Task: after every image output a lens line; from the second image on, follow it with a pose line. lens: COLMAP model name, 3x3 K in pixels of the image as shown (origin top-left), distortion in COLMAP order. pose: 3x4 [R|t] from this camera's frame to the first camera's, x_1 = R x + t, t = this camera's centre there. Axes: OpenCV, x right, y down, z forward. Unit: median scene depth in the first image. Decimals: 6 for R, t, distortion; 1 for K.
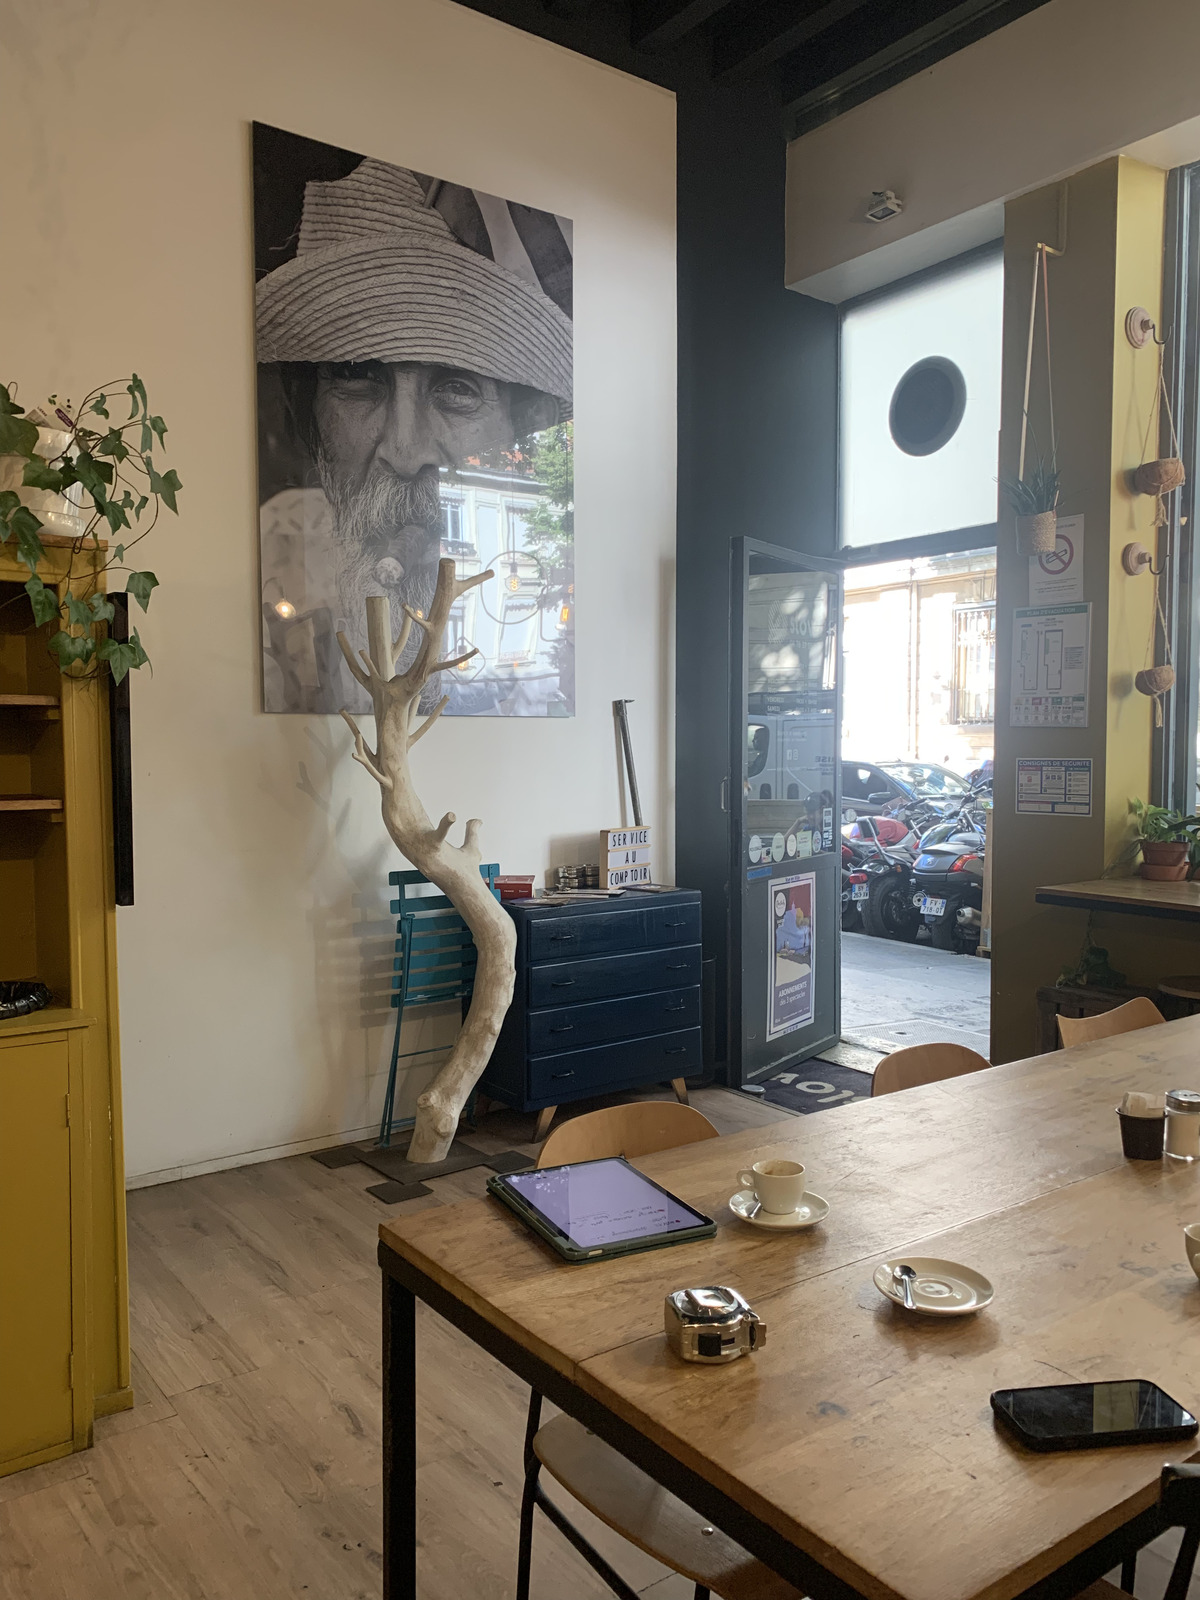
lens RADIAL K [[1218.2, 0, 587.8], [0, 1218.2, 796.2], [0, 0, 1]] dist [0.013079, -0.005050]
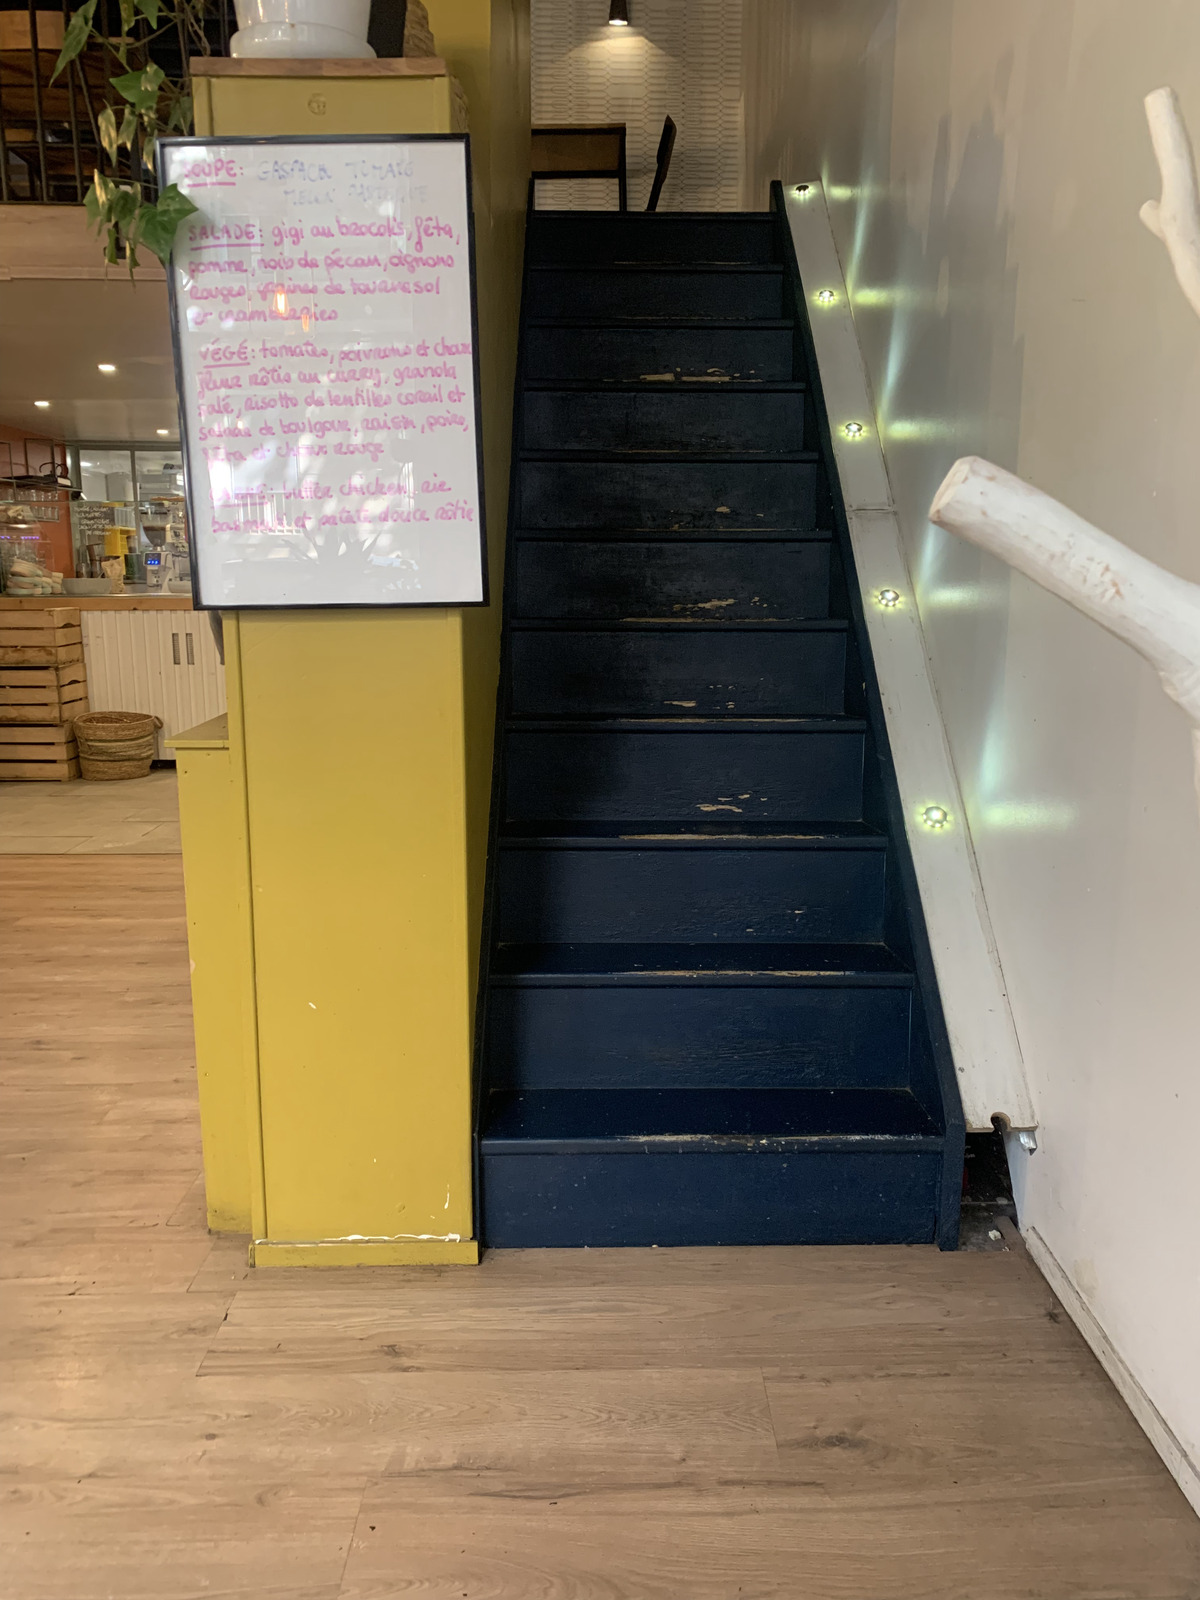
lens RADIAL K [[1218.2, 0, 615.7], [0, 1218.2, 797.1], [0, 0, 1]] dist [0.013079, -0.005050]
pose [[-0.568415, 0.150419, -0.808875, 0.085197], [-0.039673, 0.976990, 0.209562, 0.041911], [0.821785, 0.151209, -0.549368, 1.720842]]
